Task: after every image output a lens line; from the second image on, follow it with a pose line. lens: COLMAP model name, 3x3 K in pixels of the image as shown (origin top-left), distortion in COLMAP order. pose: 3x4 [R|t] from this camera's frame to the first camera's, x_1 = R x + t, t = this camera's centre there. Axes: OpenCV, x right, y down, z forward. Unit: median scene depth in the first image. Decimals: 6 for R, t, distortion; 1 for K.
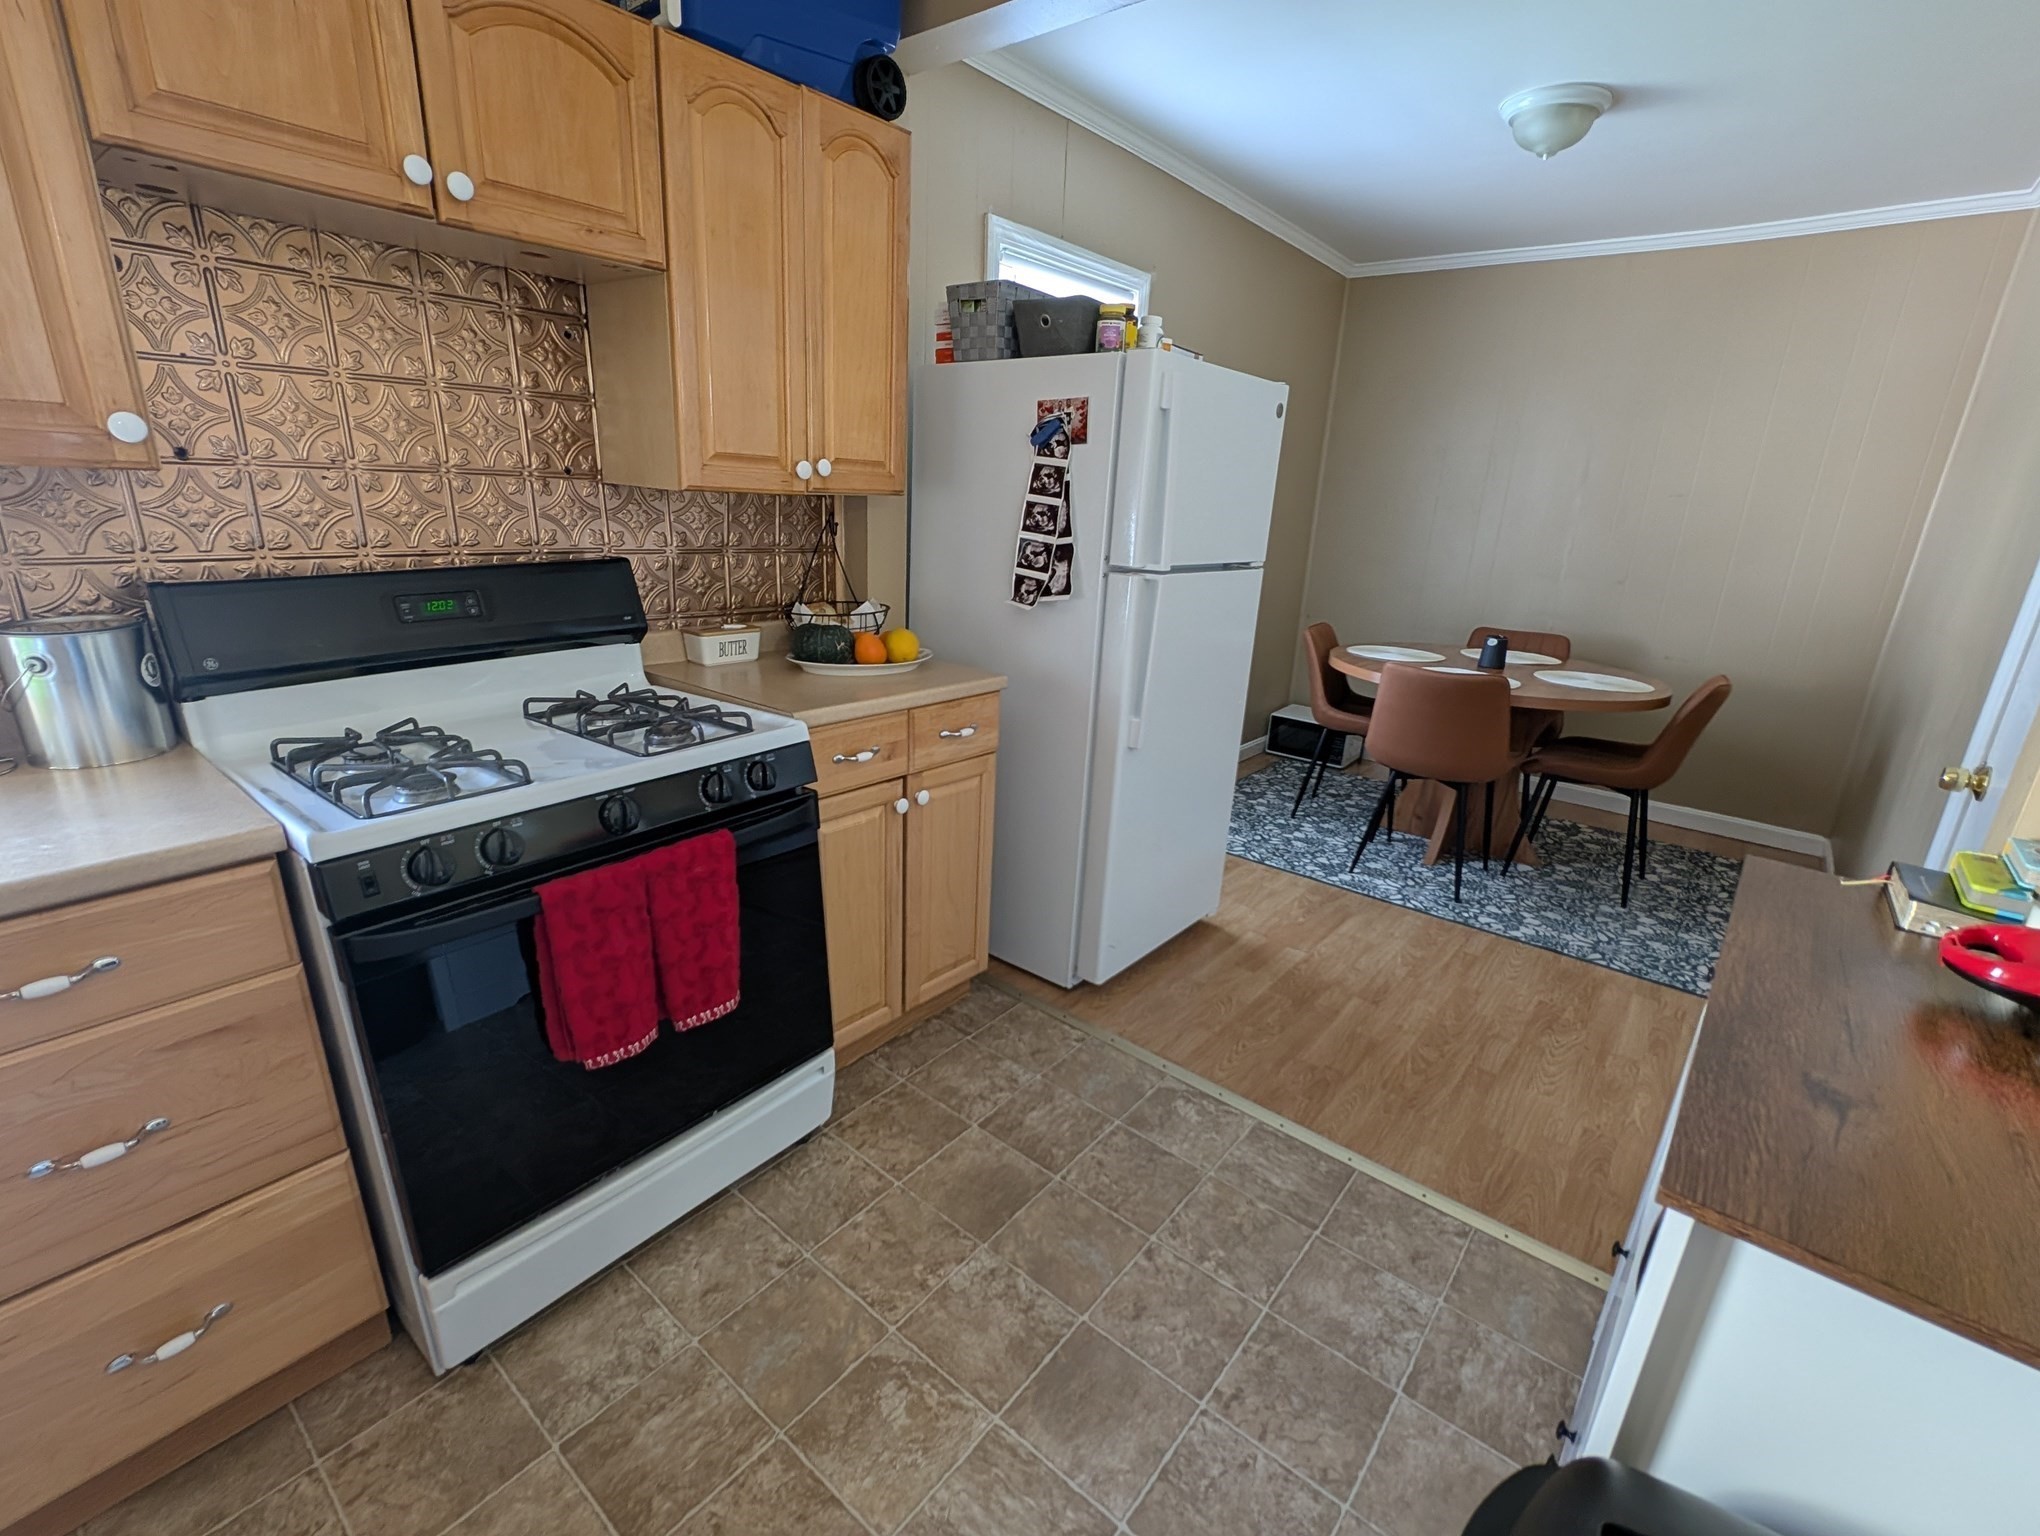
lens RADIAL K [[899.6, 0, 1015.9], [0, 899.6, 775.0], [0, 0, 1]] dist [-0.003434, -0.002584]
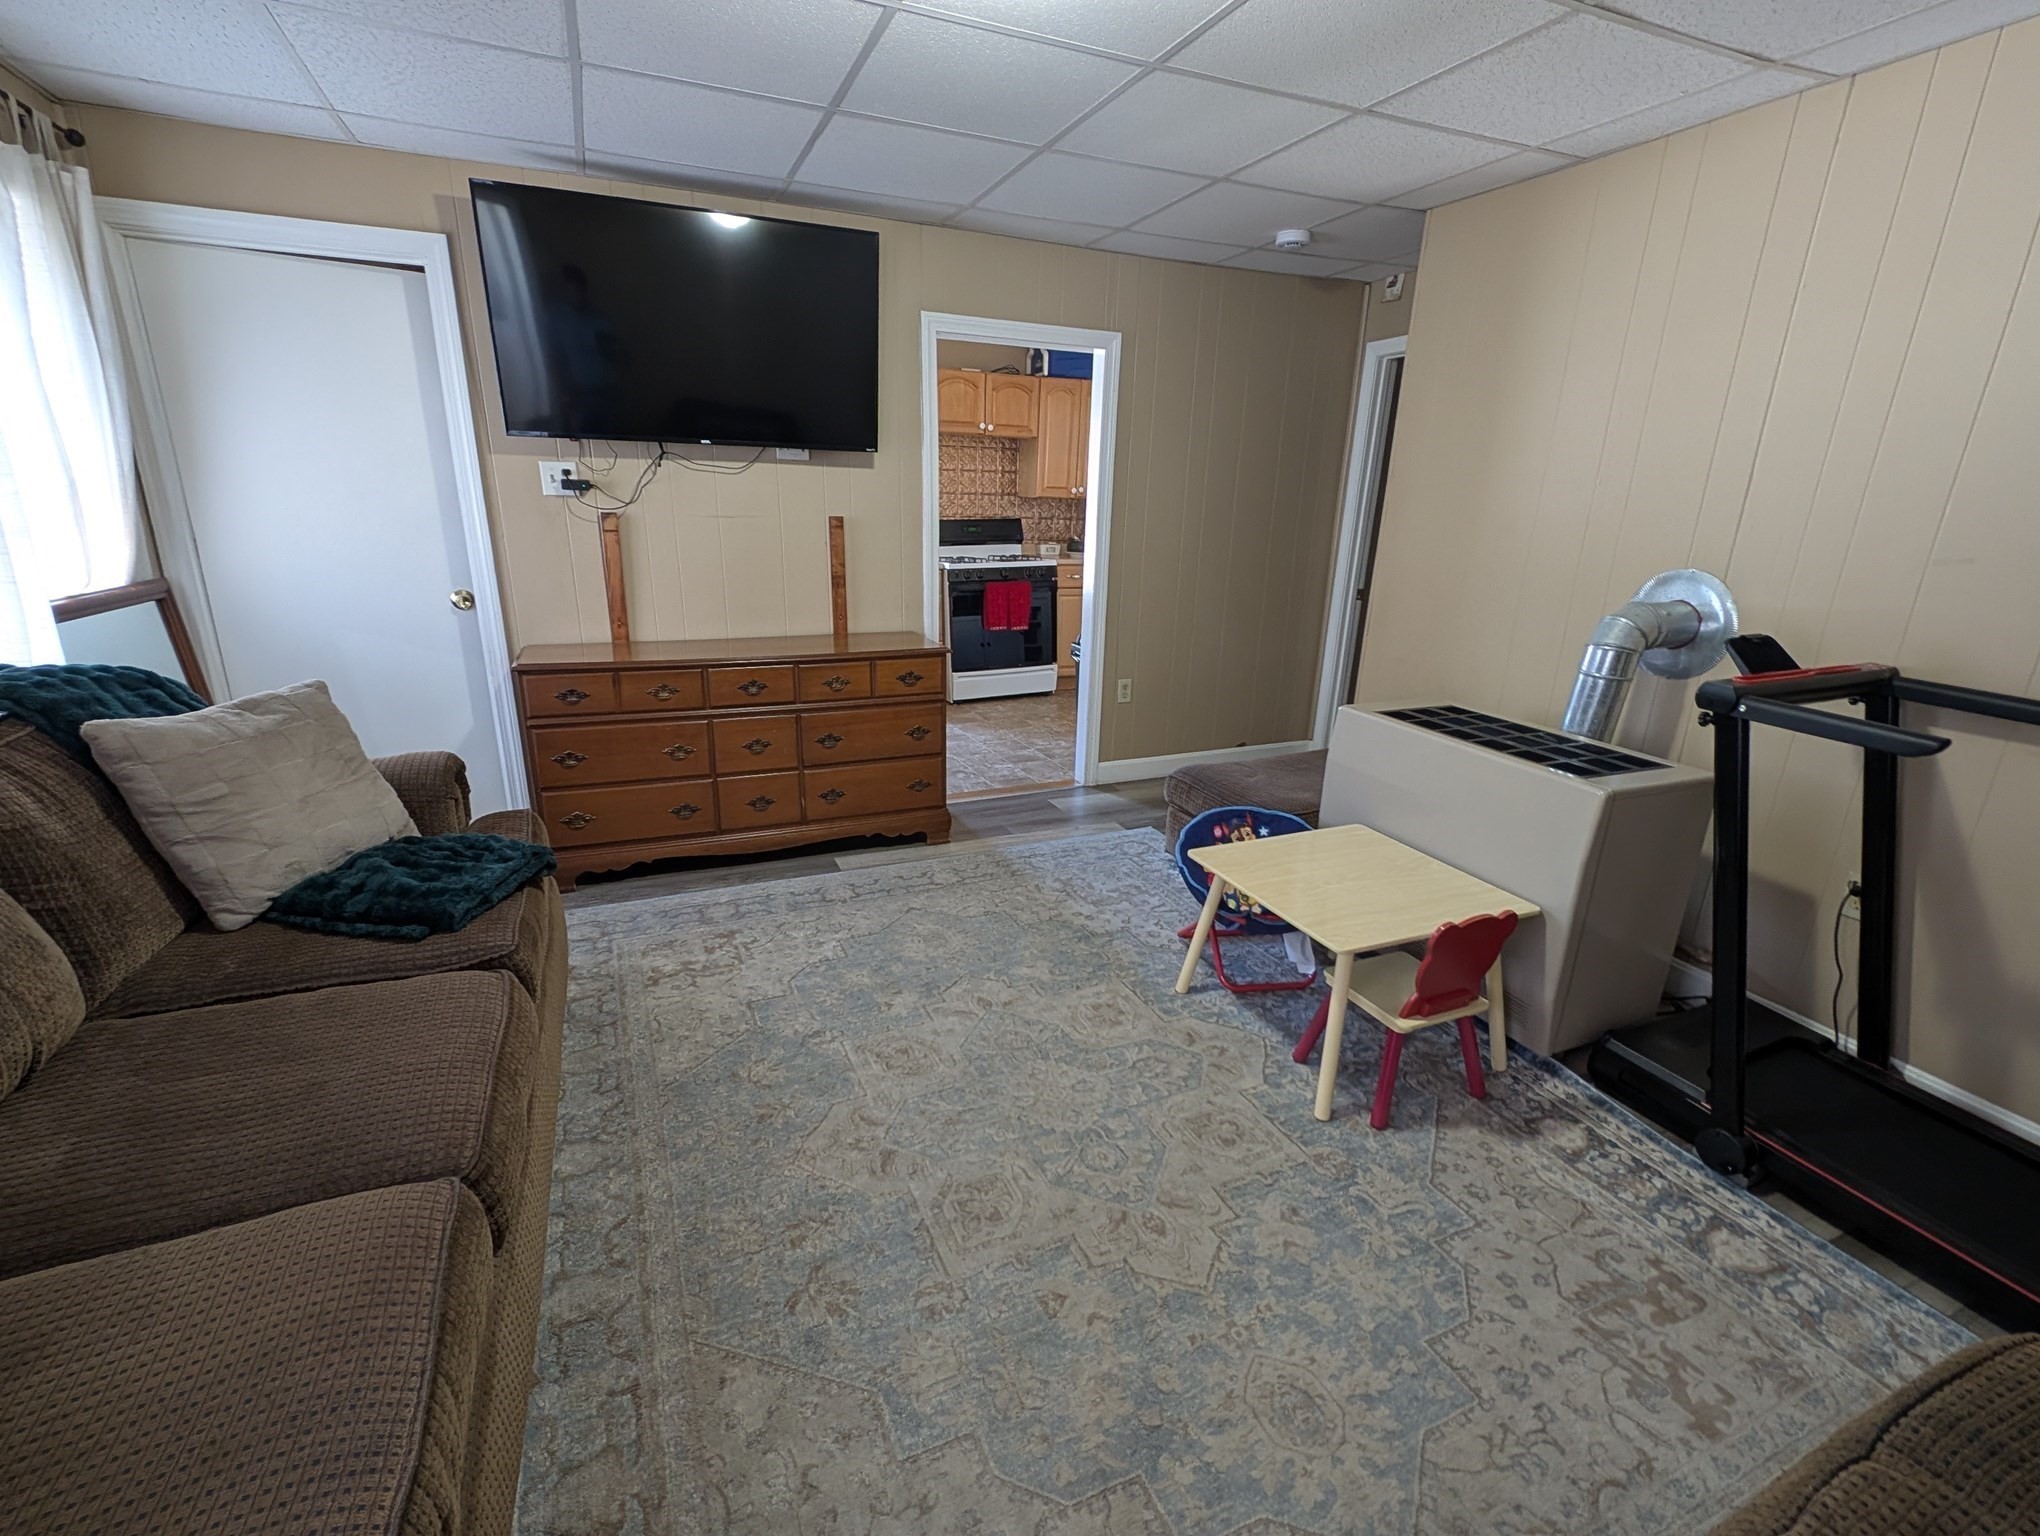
lens RADIAL K [[899.6, 0, 1009.4], [0, 899.6, 789.0], [0, 0, 1]] dist [-0.003434, -0.002584]
pose [[0.883117, 0.120496, -0.453414, 1.230801], [-0.126684, 0.991800, 0.016832, 0.743956], [0.451725, 0.042576, 0.891141, -2.068241]]
